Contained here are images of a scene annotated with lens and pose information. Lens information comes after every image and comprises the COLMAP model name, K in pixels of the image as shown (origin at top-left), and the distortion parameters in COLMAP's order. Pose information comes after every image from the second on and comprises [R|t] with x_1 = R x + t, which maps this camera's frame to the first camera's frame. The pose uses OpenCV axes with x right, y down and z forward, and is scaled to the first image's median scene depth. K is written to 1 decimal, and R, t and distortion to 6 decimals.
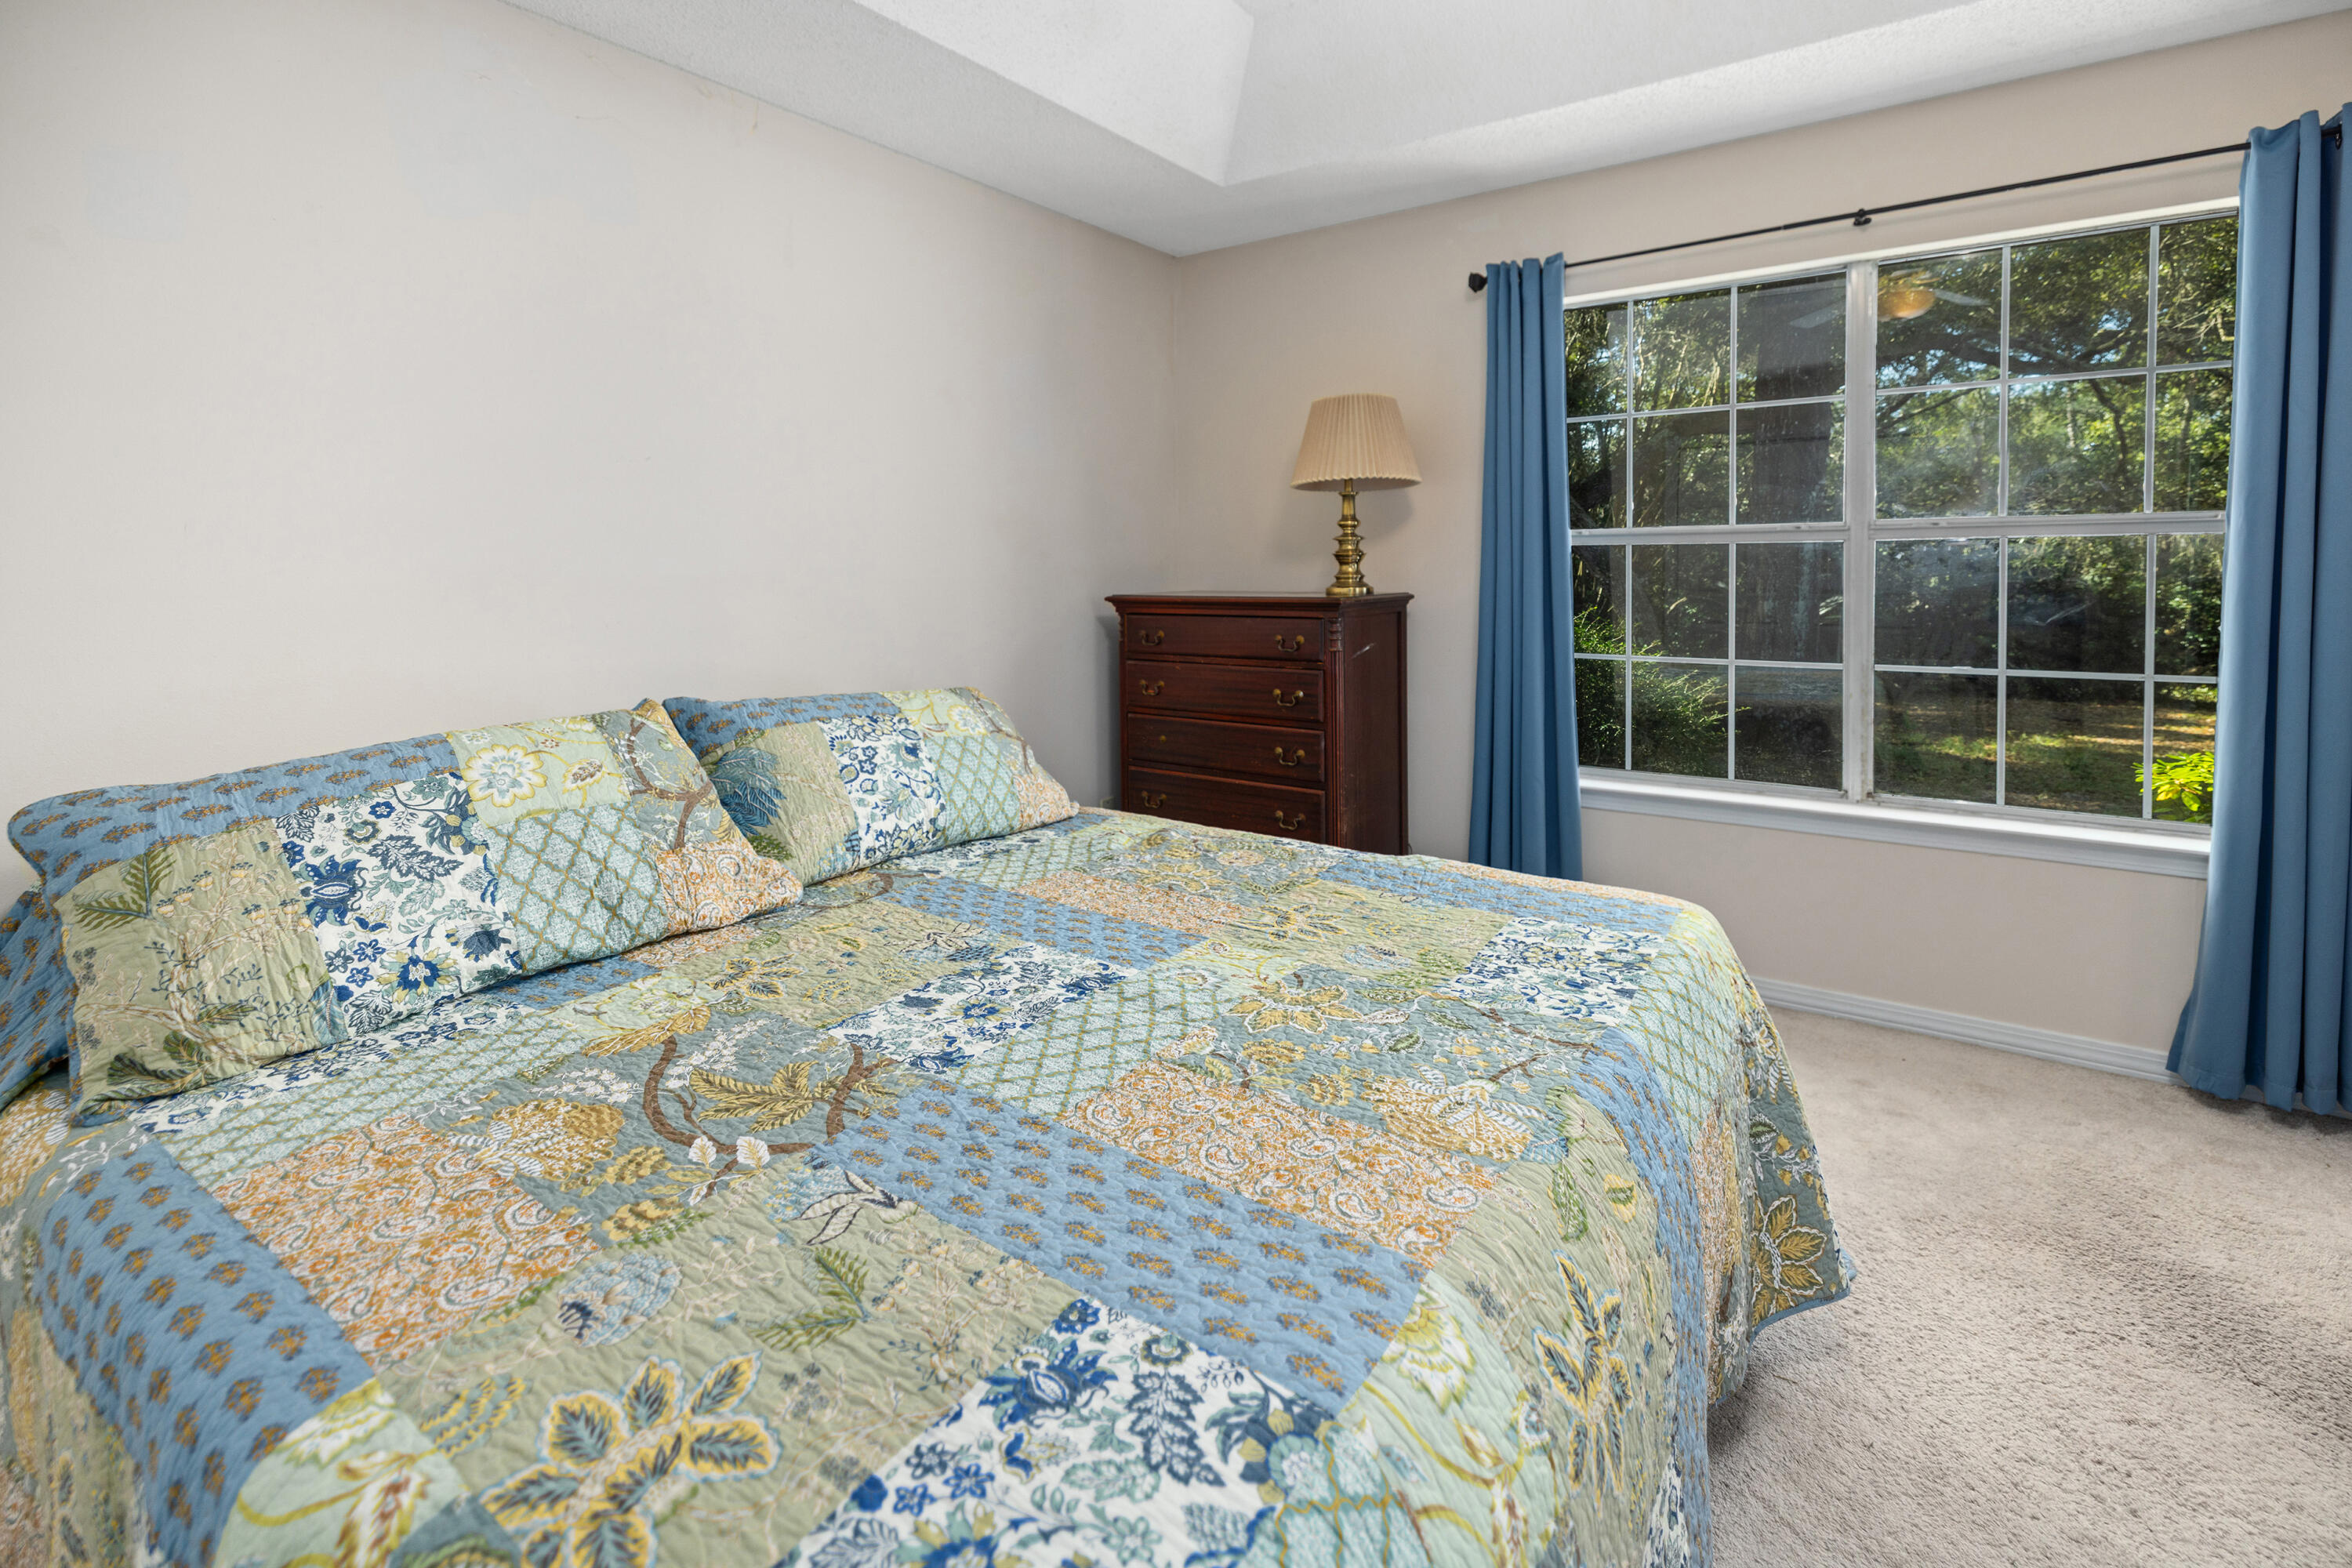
lens RADIAL K [[1072.1, 0, 1180.3], [0, 1072.1, 595.4], [0, 0, 1]] dist [-0.000116, -0.000303]
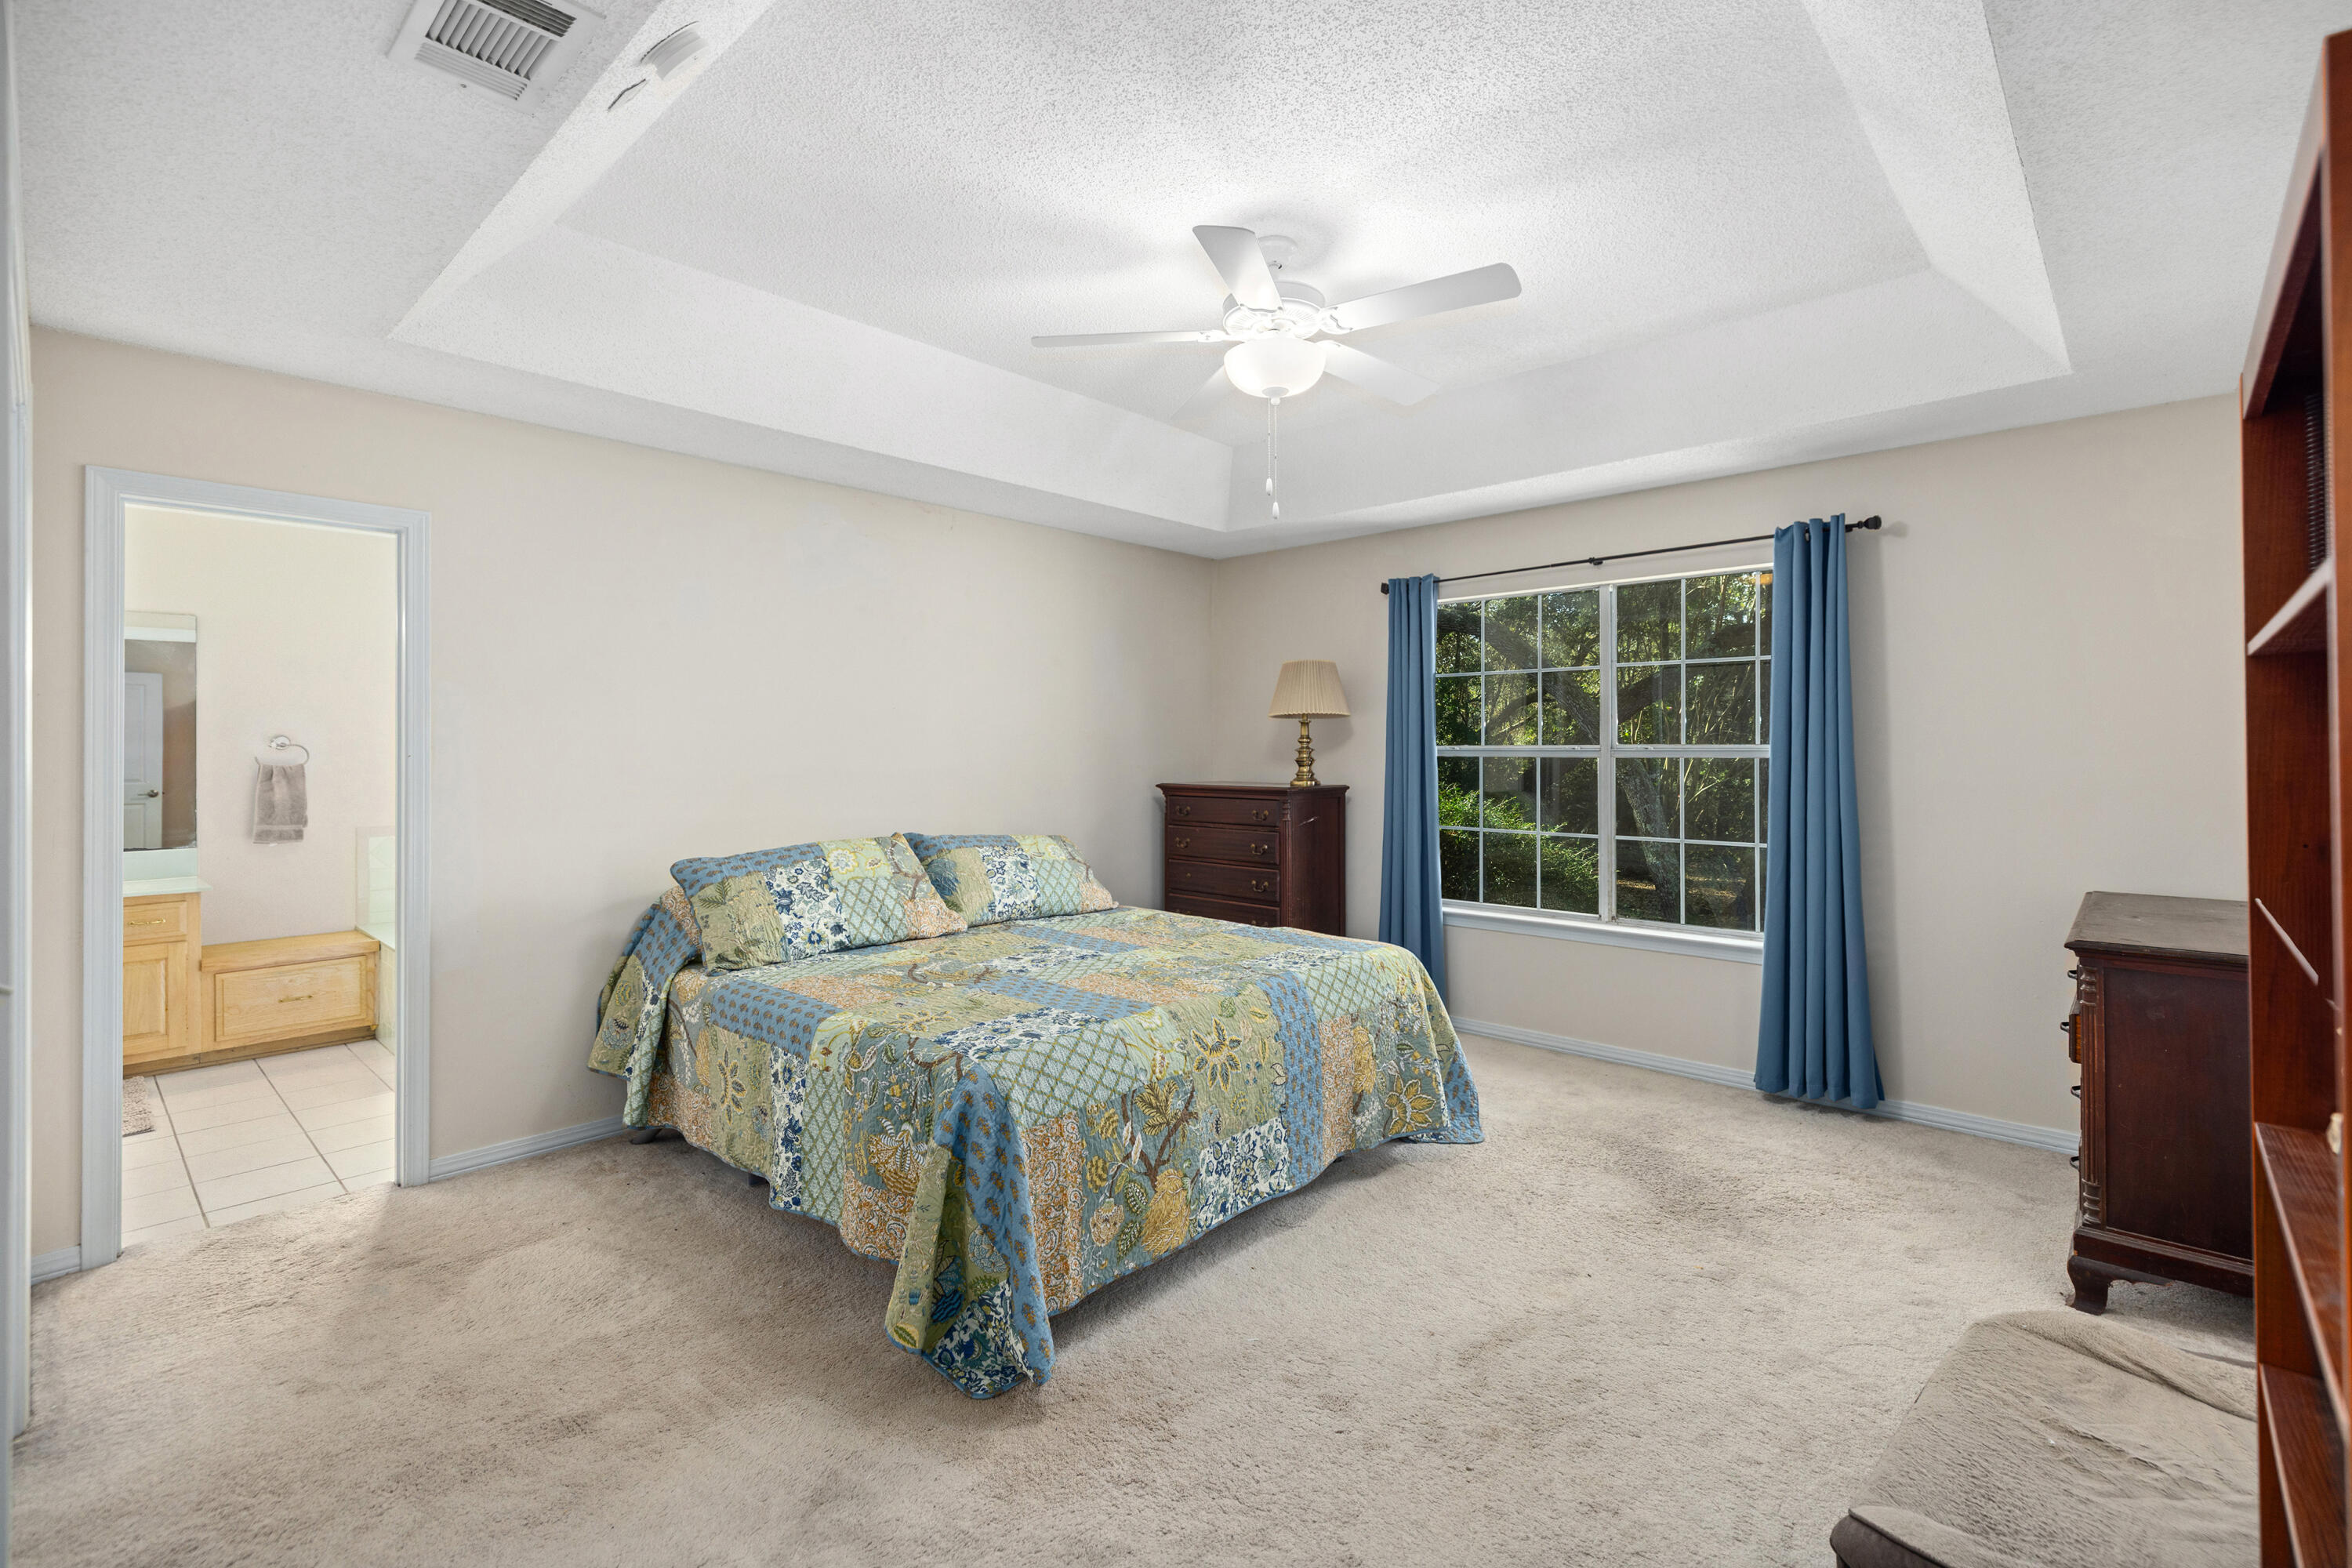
lens RADIAL K [[1024.4, 0, 1166.7], [0, 1024.4, 744.2], [0, 0, 1]] dist [0.001586, 0.000687]
pose [[0.988475, 0.010220, -0.151036, 0.344817], [-0.015269, 0.999361, -0.032308, -0.018503], [0.150609, 0.034241, 0.988000, -0.969224]]
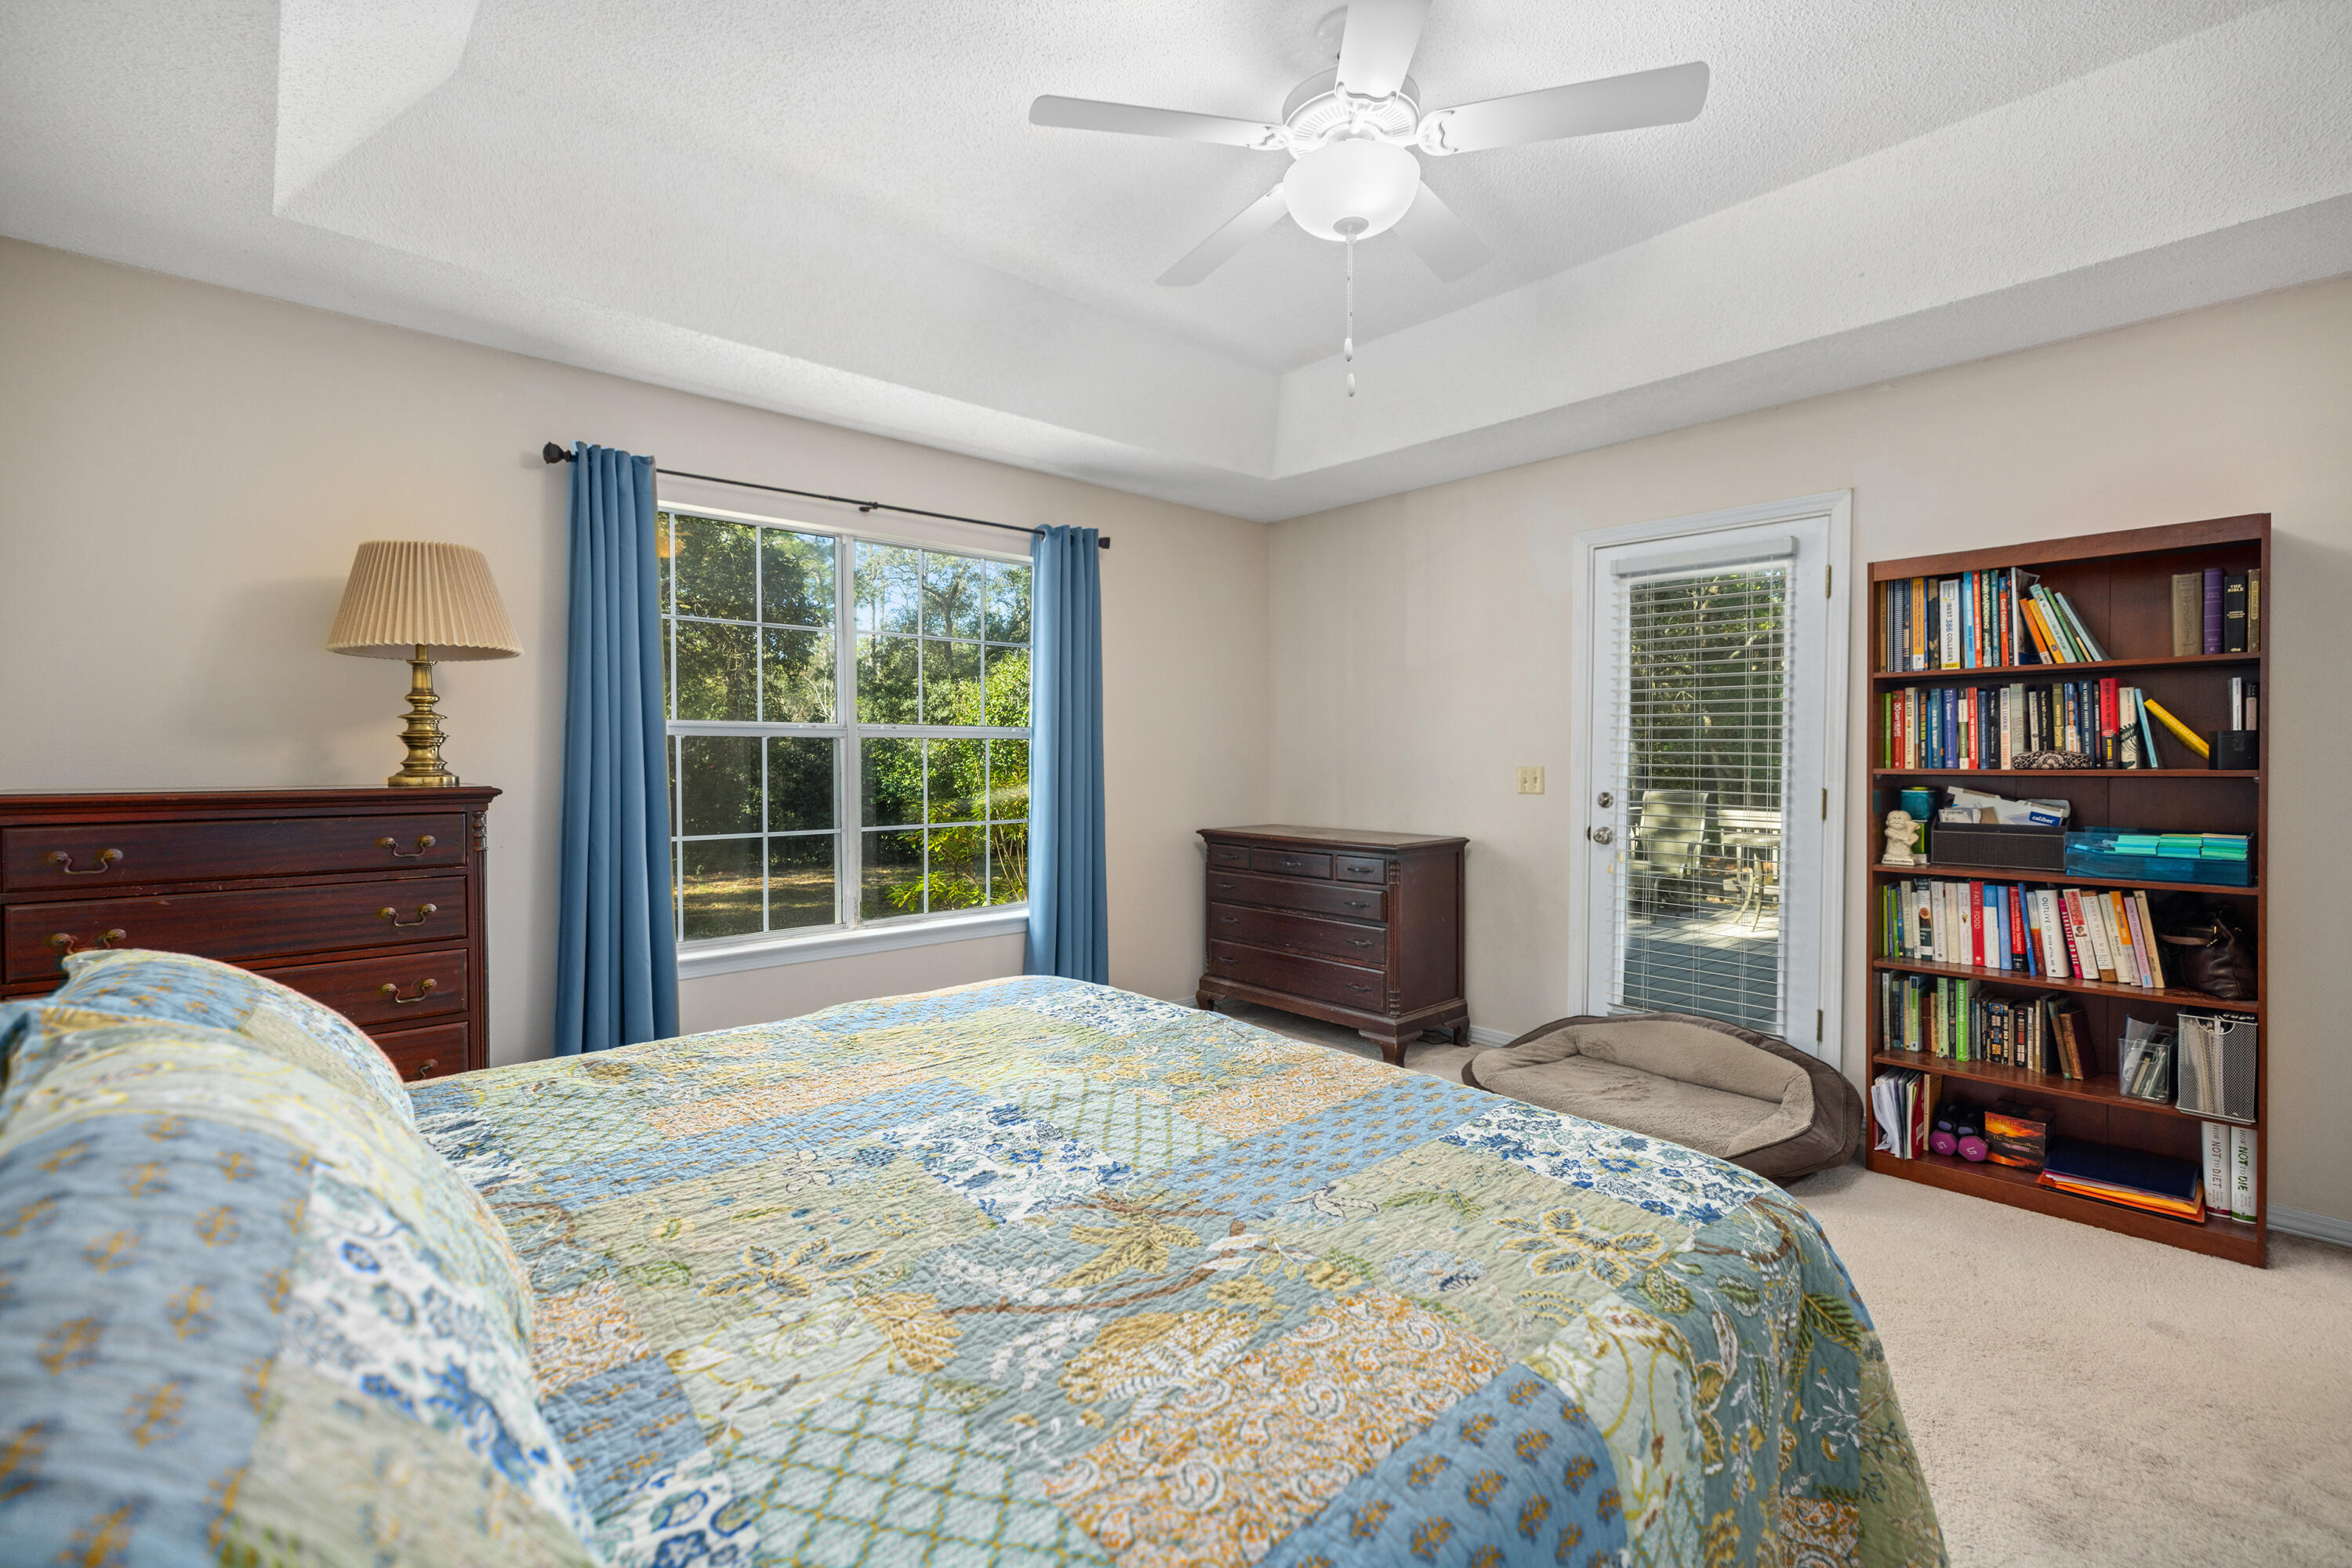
lens RADIAL K [[1024.4, 0, 1172.6], [0, 1024.4, 785.4], [0, 0, 1]] dist [0.001586, 0.000687]
pose [[0.220968, -0.015587, 0.975157, -0.903863], [0.028258, 0.999555, 0.009574, 0.014586], [-0.974872, 0.025440, 0.221310, 0.502609]]
